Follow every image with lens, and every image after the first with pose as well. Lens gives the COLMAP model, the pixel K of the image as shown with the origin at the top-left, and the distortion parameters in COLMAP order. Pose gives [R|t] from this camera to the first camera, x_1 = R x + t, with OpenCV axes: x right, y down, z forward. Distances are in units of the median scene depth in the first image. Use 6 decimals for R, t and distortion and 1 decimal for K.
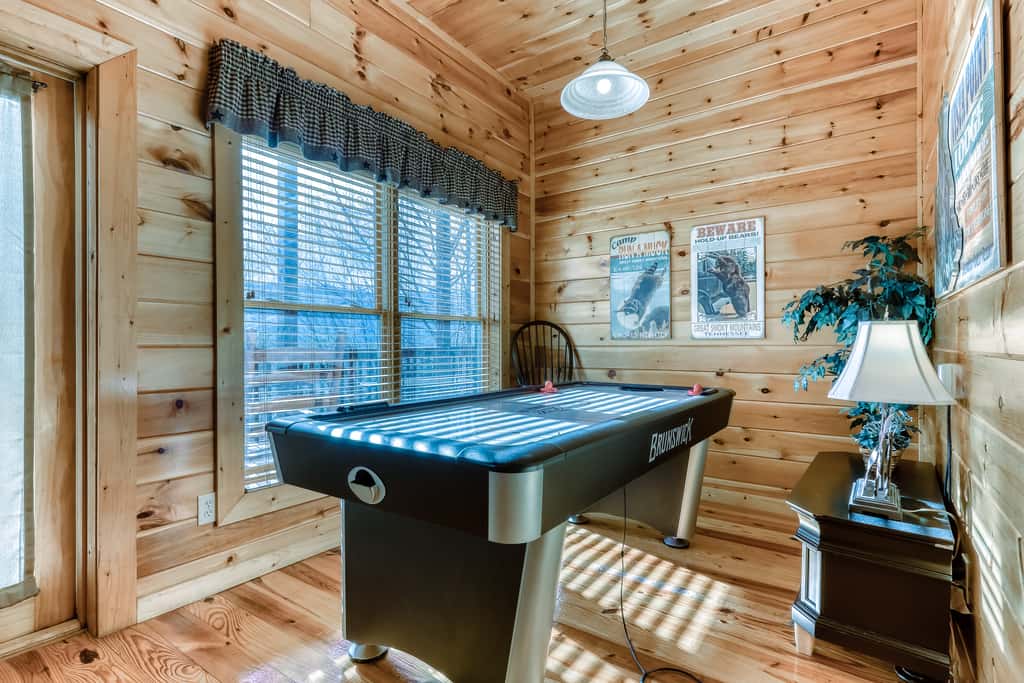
lens RADIAL K [[499.3, 0, 520.6], [0, 499.3, 341.7], [0, 0, 1]] dist [0.006457, 0.001162]
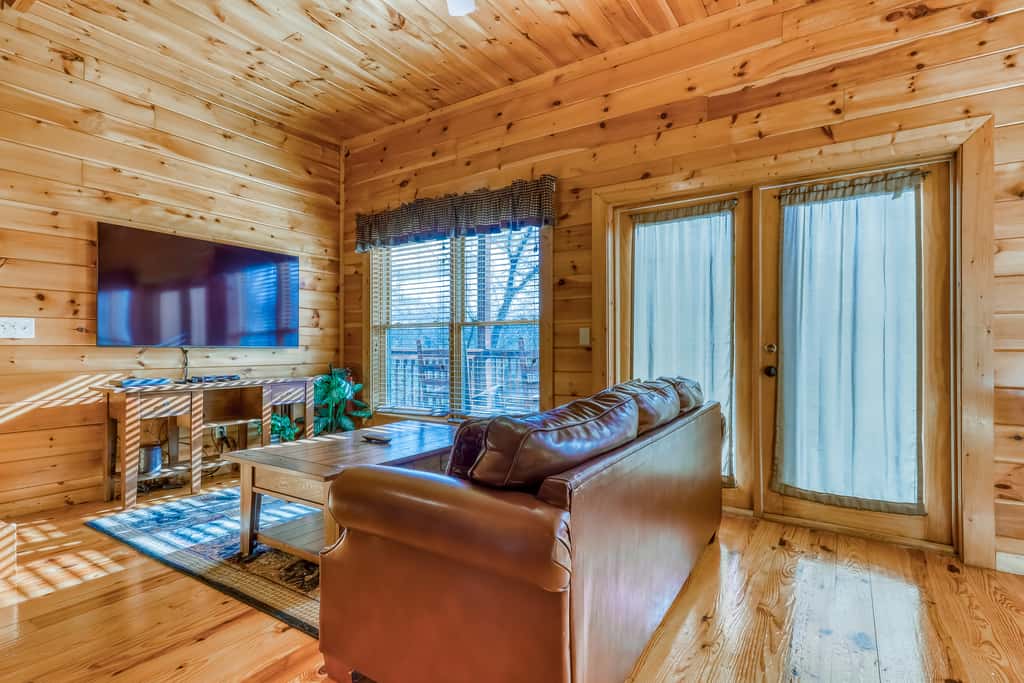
lens RADIAL K [[499.3, 0, 520.3], [0, 499.3, 346.0], [0, 0, 1]] dist [0.006457, 0.001162]
pose [[0.031597, -0.000208, -0.999501, 0.472624], [-0.000552, 1.000000, -0.000226, 0.000515], [0.999501, 0.000559, 0.031597, -0.236941]]
